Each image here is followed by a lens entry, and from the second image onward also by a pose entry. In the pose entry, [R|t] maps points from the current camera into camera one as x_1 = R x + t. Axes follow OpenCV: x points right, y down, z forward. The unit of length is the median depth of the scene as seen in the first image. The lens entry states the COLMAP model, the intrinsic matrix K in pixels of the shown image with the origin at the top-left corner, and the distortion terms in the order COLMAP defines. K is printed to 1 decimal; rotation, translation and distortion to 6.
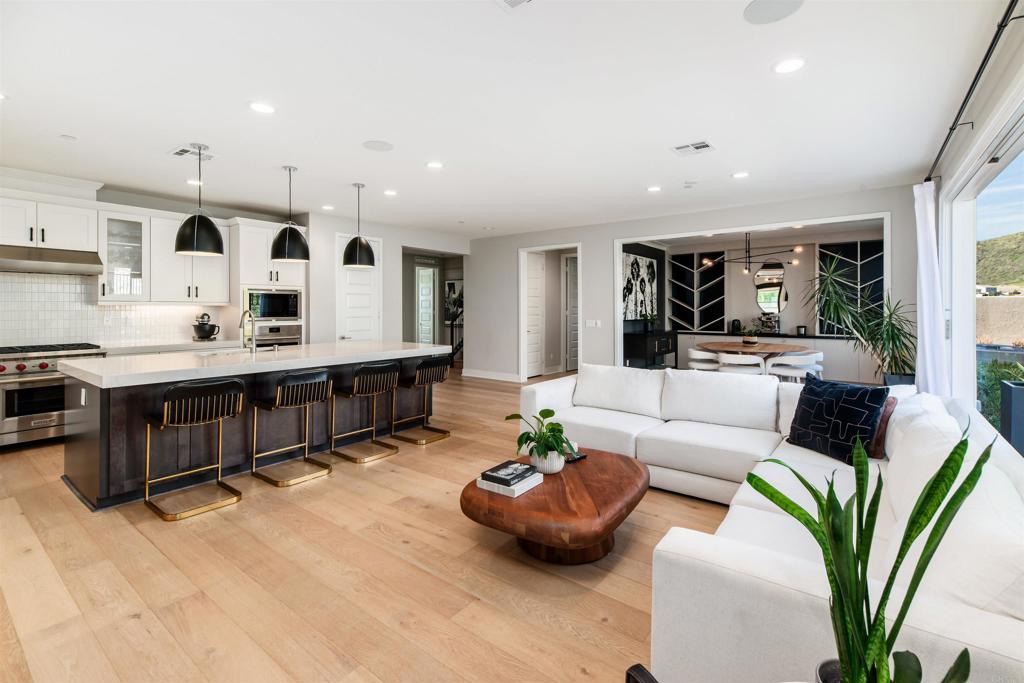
lens RADIAL K [[459.3, 0, 524.4], [0, 459.3, 305.7], [0, 0, 1]] dist [0.008482, 0.000860]
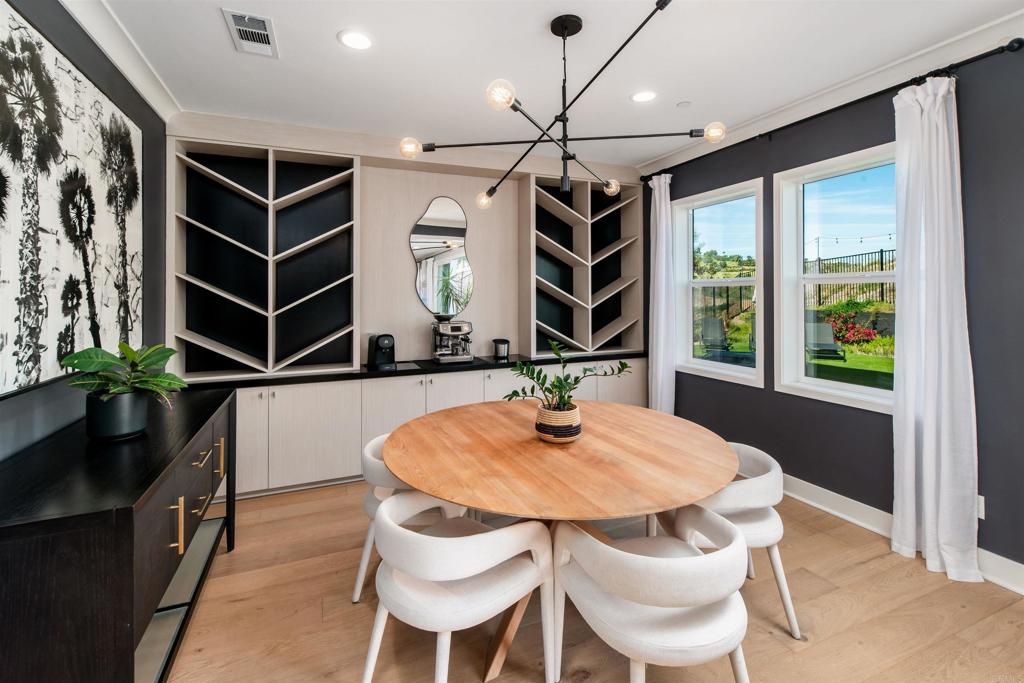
lens RADIAL K [[459.3, 0, 506.9], [0, 459.3, 285.6], [0, 0, 1]] dist [0.008482, 0.000860]
pose [[0.514345, 0.014376, 0.857463, 0.250991], [-0.001426, 0.999872, -0.015908, -0.008636], [-0.857582, 0.006959, 0.514300, 1.023120]]
